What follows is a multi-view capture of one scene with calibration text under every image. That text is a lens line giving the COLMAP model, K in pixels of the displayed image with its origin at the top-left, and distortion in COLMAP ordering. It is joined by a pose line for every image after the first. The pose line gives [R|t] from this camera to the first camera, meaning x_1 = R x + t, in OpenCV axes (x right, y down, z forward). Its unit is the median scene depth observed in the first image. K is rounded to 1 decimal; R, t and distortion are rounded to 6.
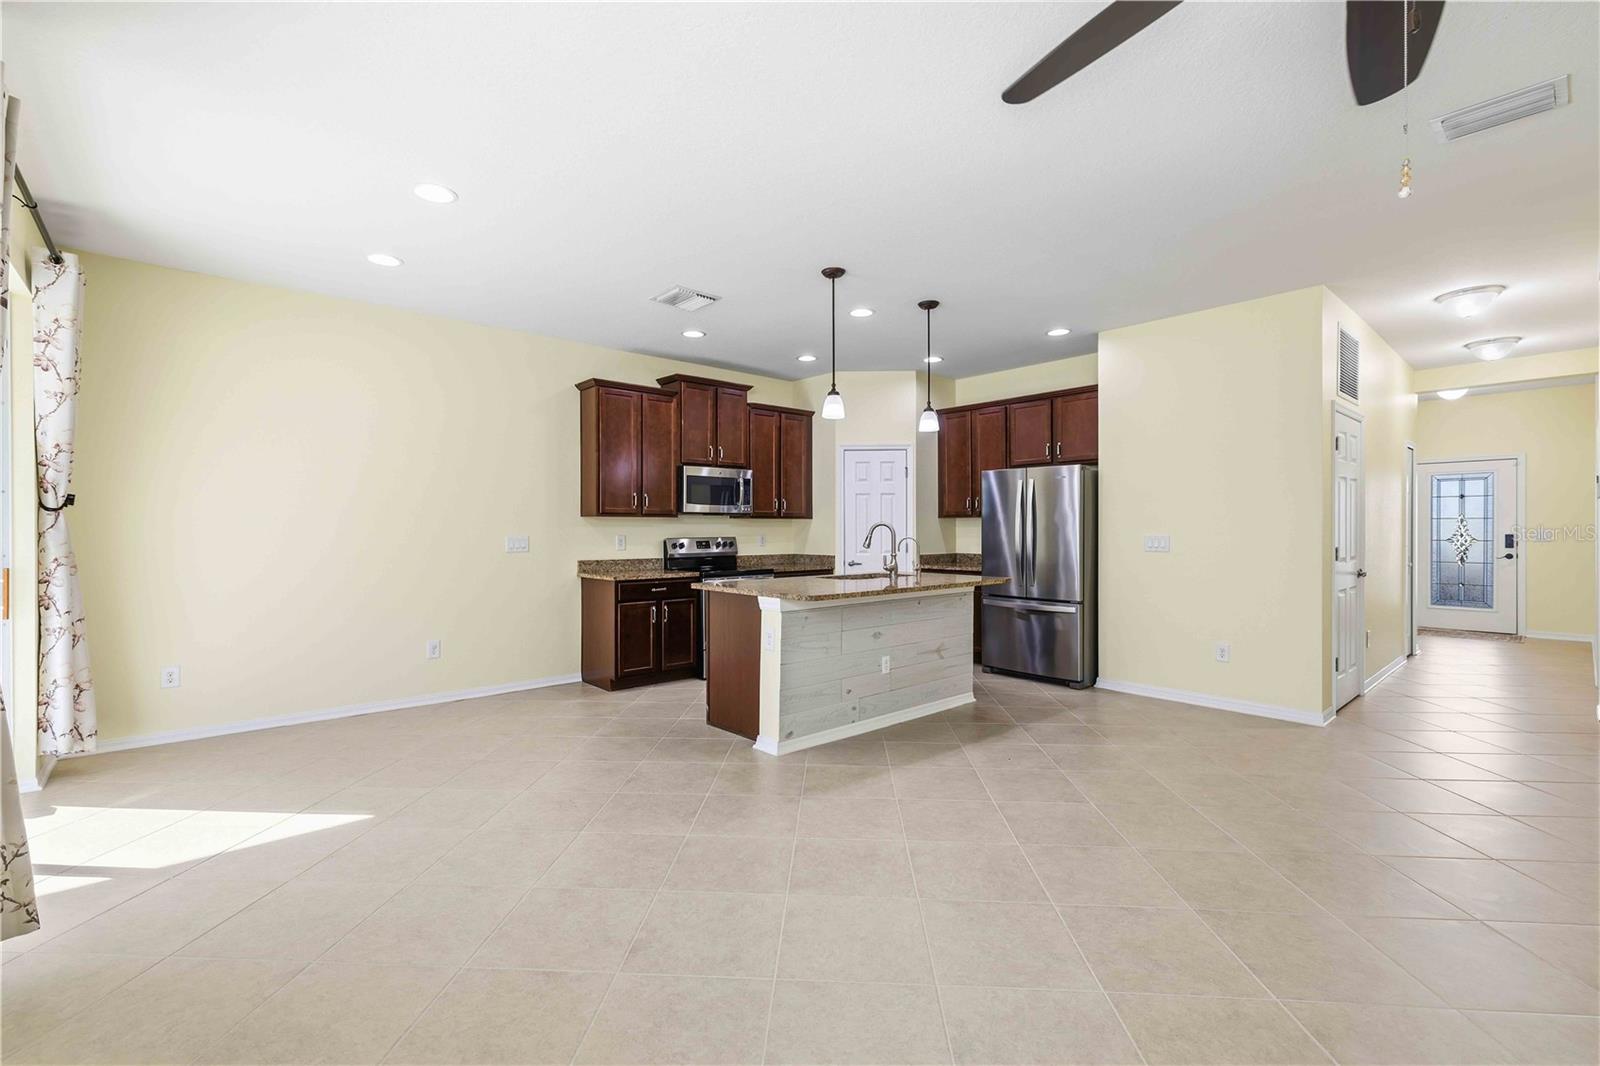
lens RADIAL K [[697.2, 0, 792.7], [0, 697.2, 528.2], [0, 0, 1]] dist [-0.001563, 0.002451]
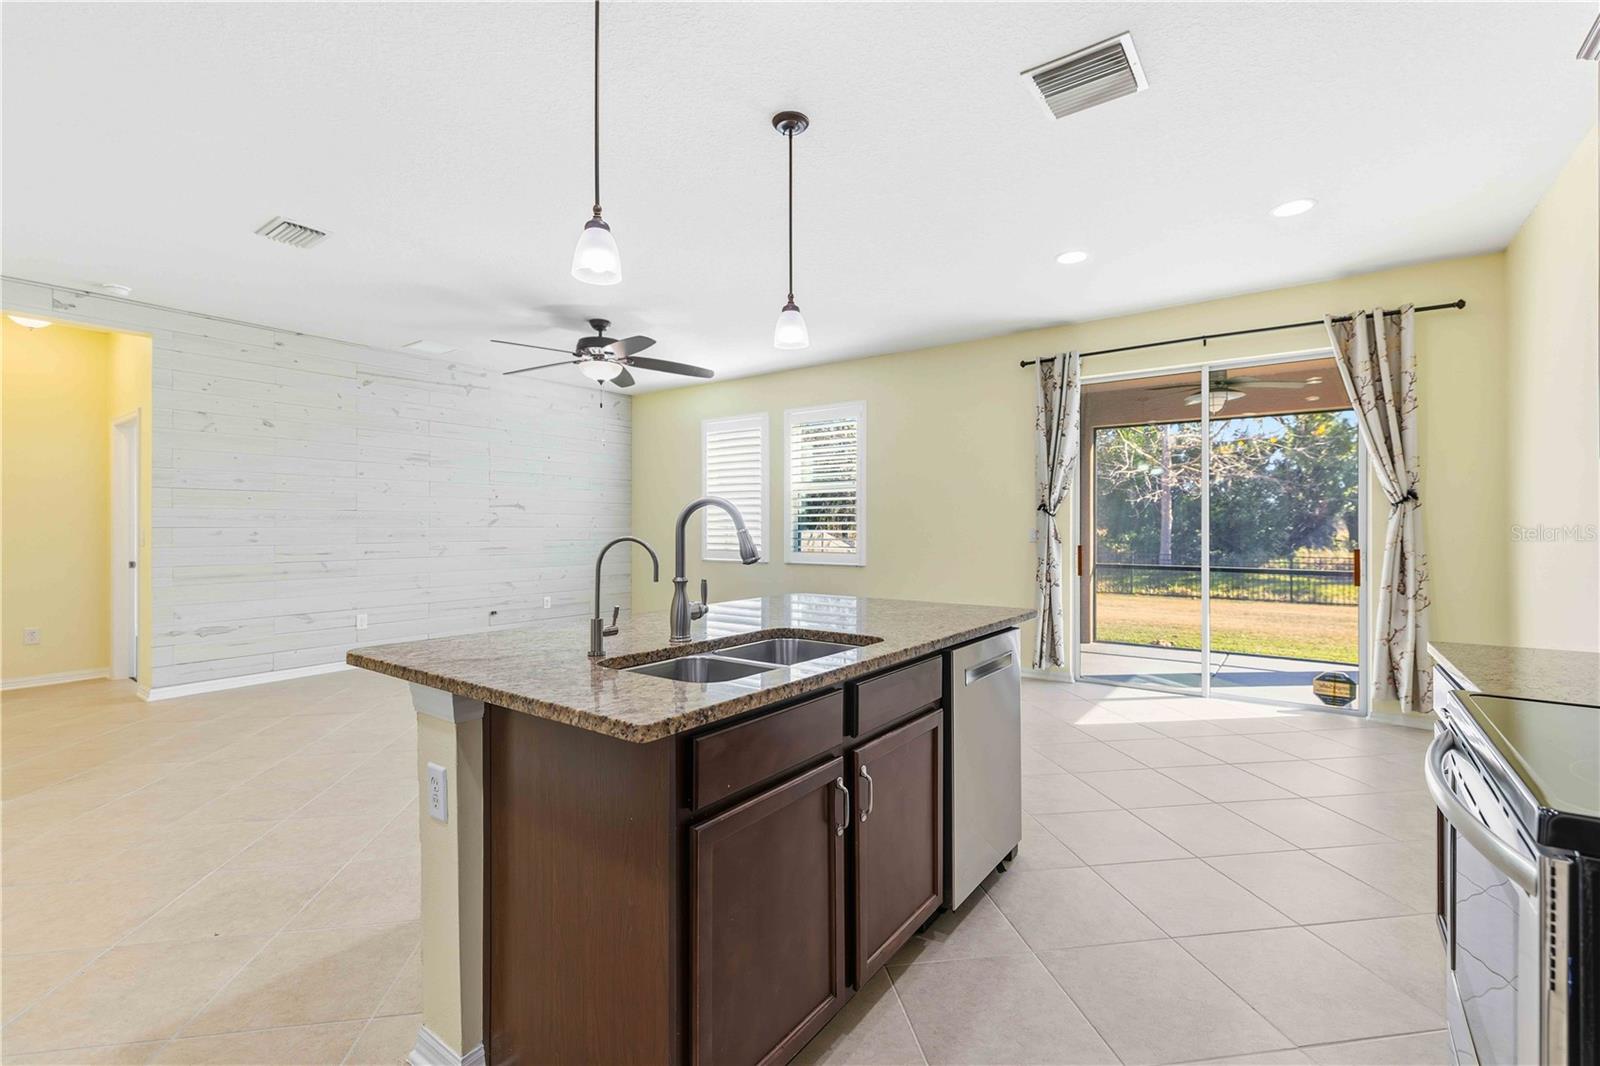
lens RADIAL K [[697.2, 0, 799.1], [0, 697.2, 526.3], [0, 0, 1]] dist [-0.001563, 0.002451]
pose [[-0.975055, 0.001702, -0.221958, 0.159700], [0.002542, 0.999991, -0.003496, 0.009179], [0.221950, -0.003973, -0.975050, 1.339049]]
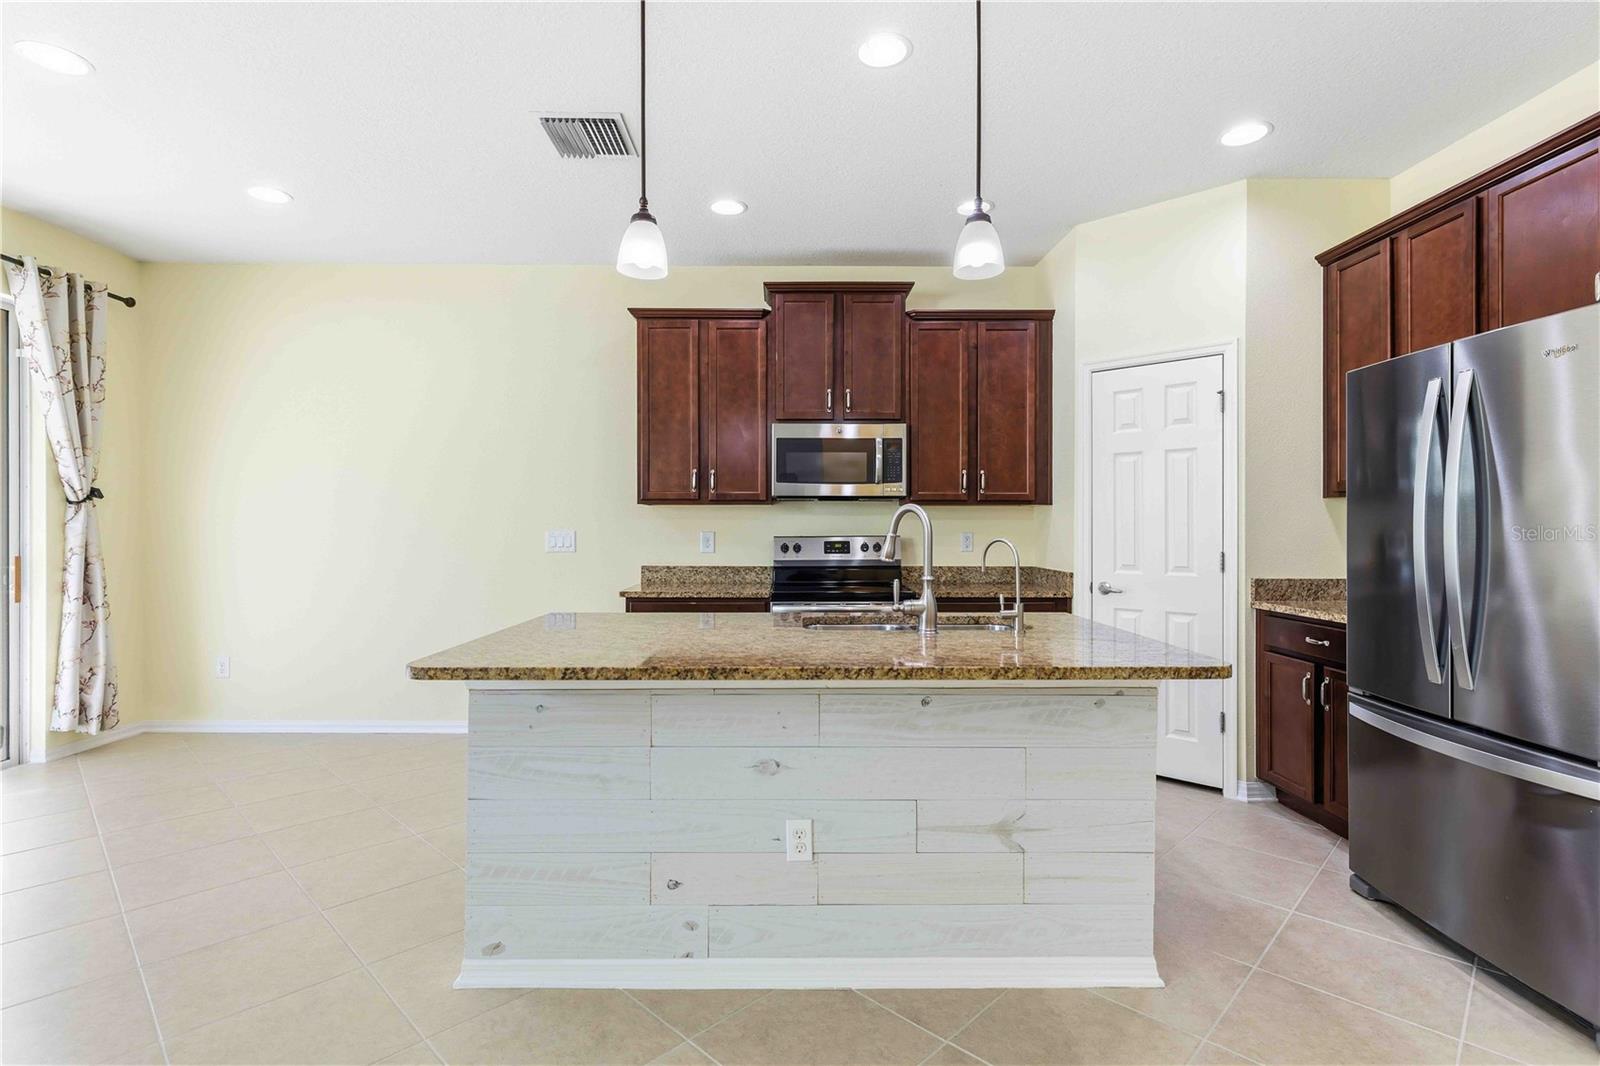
lens RADIAL K [[762.5, 0, 796.2], [0, 762.5, 529.1], [0, 0, 1]] dist [0.003368, -0.000852]
pose [[0.761004, 0.004241, -0.648734, 0.374556], [-0.000939, 0.999985, 0.005436, 0.004334], [0.648747, -0.003528, 0.760996, 0.562983]]
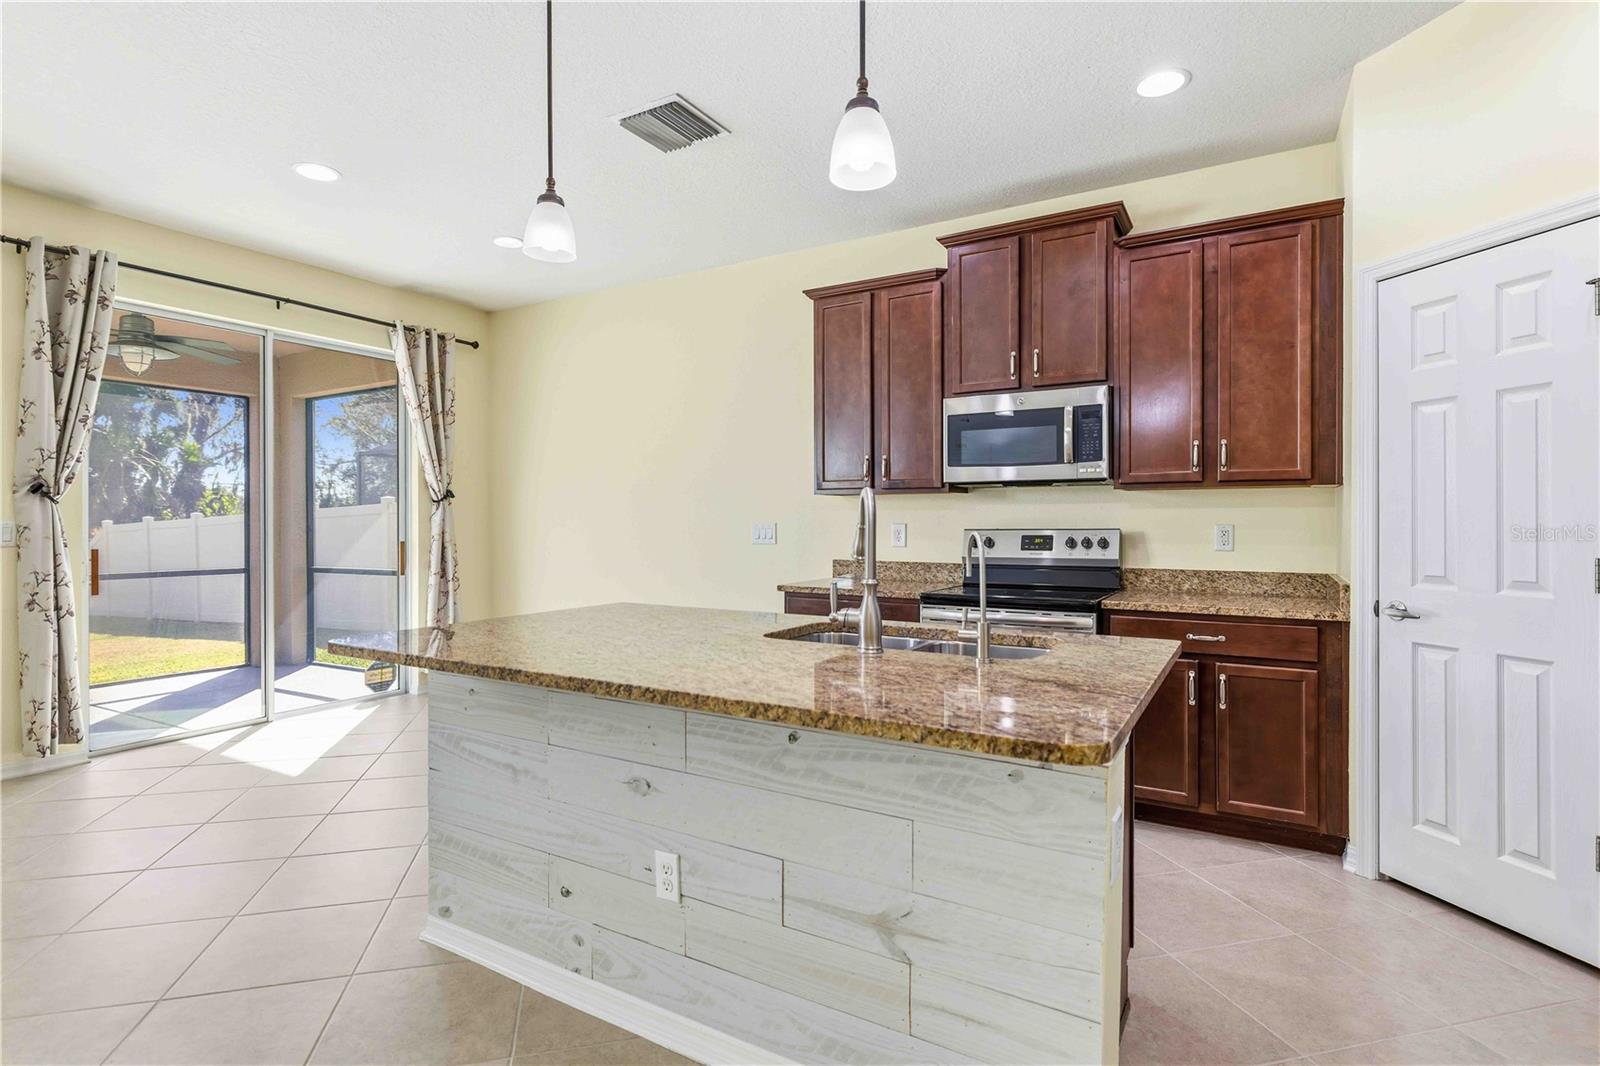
lens RADIAL K [[786.7, 0, 800.0], [0, 786.7, 523.0], [0, 0, 1]] dist [0.004690, -0.001874]
pose [[0.319274, 0.005045, -0.947649, 0.476553], [0.002152, 0.999979, 0.006048, 0.006301], [0.947660, -0.003970, 0.319257, 0.811890]]
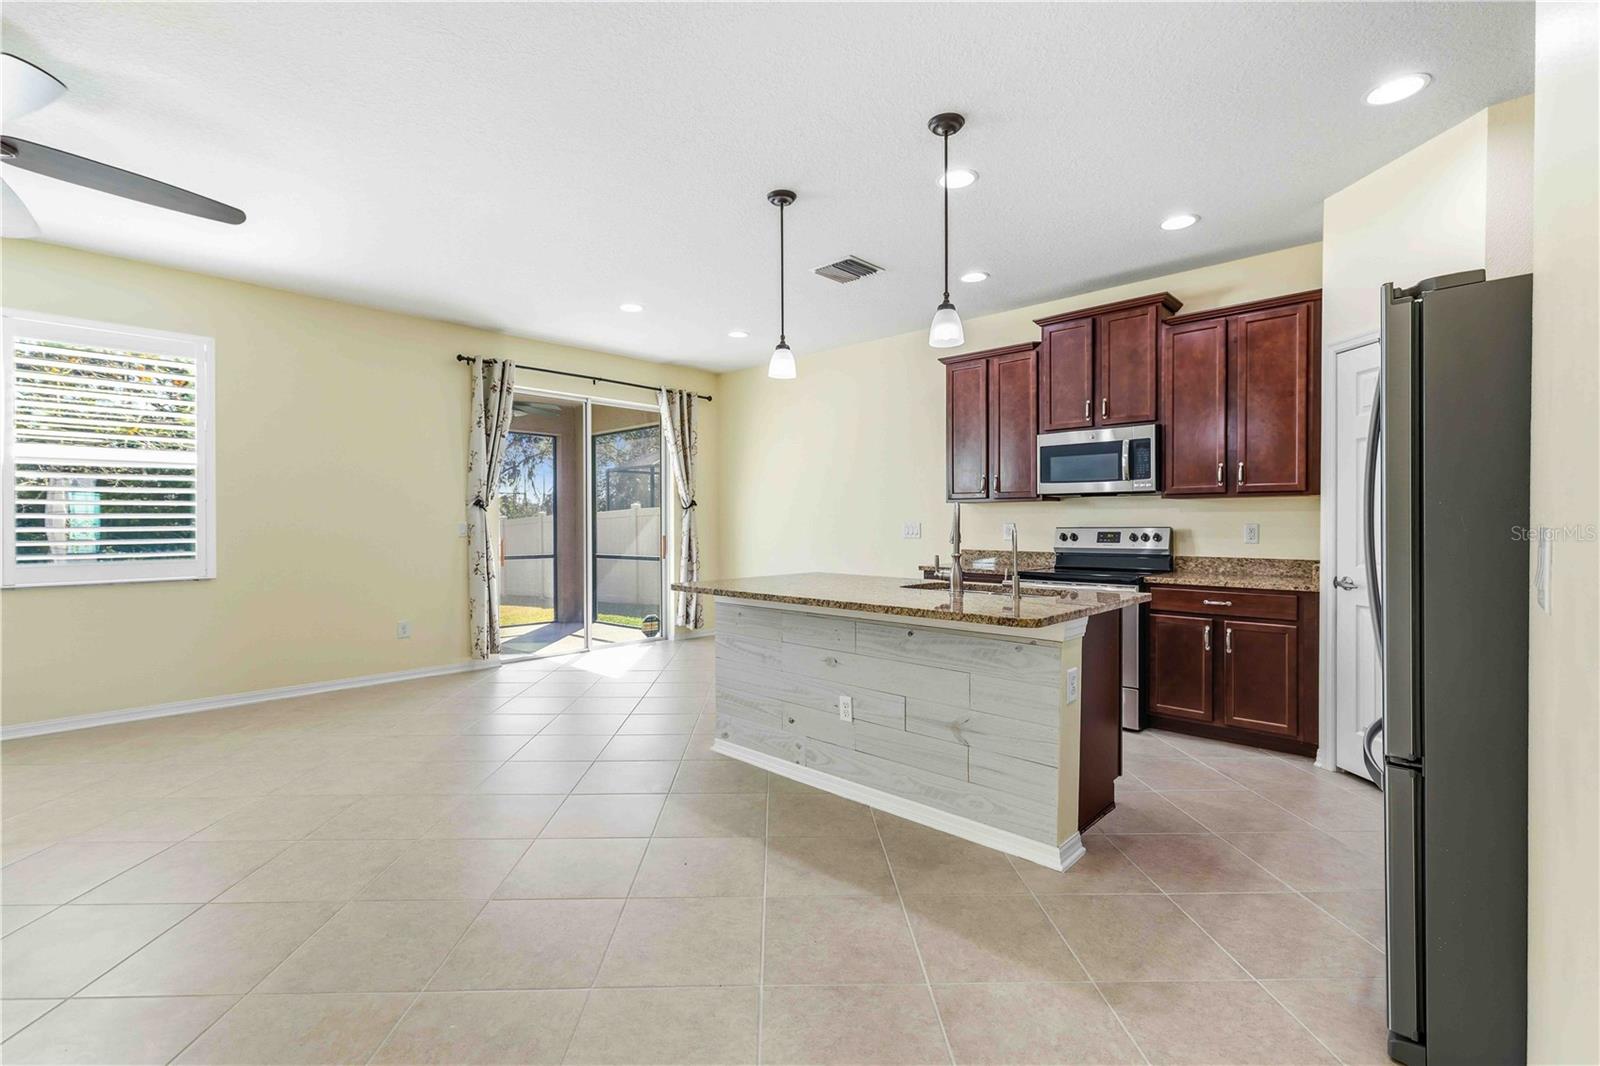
lens RADIAL K [[708.6, 0, 799.4], [0, 708.6, 529.1], [0, 0, 1]] dist [0.001697, 0.000284]
pose [[0.100736, 0.012750, -0.994831, 0.723031], [0.003550, 0.999907, 0.013175, 0.005769], [0.994907, -0.004859, 0.100681, 0.767384]]
